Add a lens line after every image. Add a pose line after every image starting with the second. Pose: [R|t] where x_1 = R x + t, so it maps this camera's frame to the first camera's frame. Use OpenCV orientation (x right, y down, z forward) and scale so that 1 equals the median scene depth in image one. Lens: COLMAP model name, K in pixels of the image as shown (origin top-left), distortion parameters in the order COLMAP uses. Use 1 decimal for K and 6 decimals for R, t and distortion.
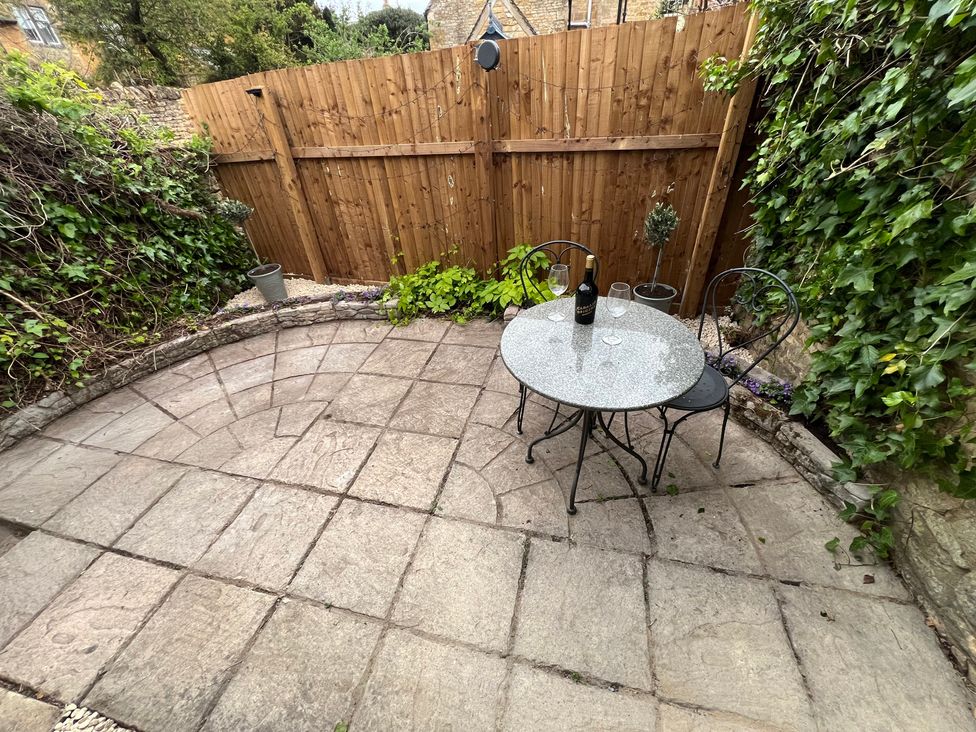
lens RADIAL K [[380.6, 0, 488.0], [0, 380.6, 366.0], [0, 0, 1]] dist [-0.001010, 0.000101]
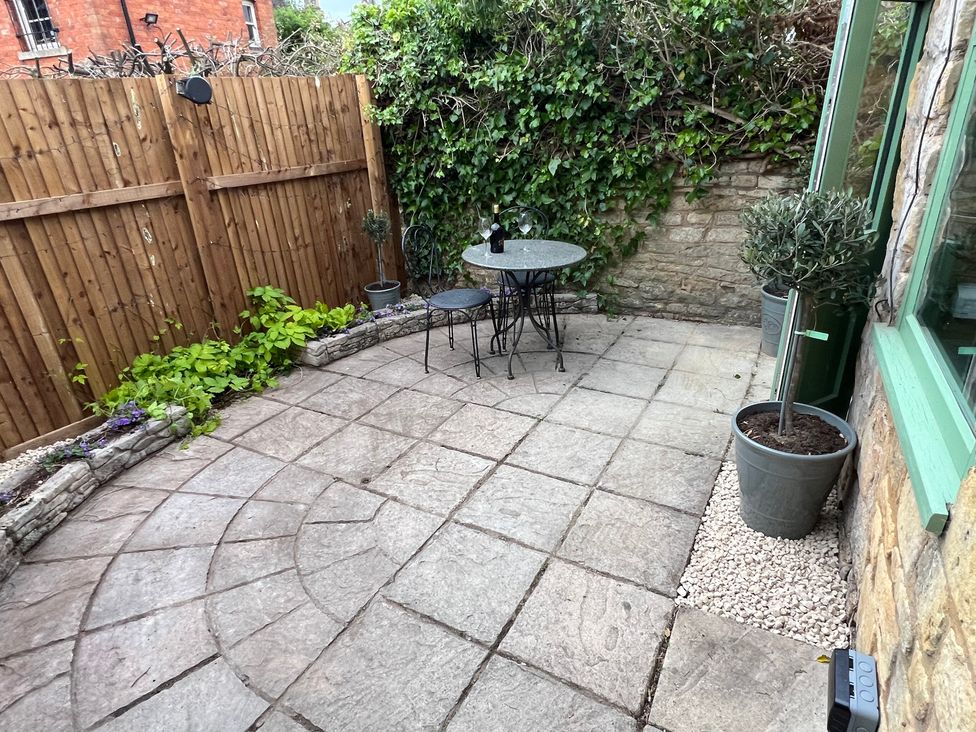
lens RADIAL K [[509.7, 0, 487.3], [0, 509.7, 364.0], [0, 0, 1]] dist [0.000129, -0.012544]
pose [[0.306591, -0.374636, 0.875014, -0.939321], [0.586513, 0.798385, 0.136322, -0.040363], [-0.749670, 0.471412, 0.464506, 0.190088]]
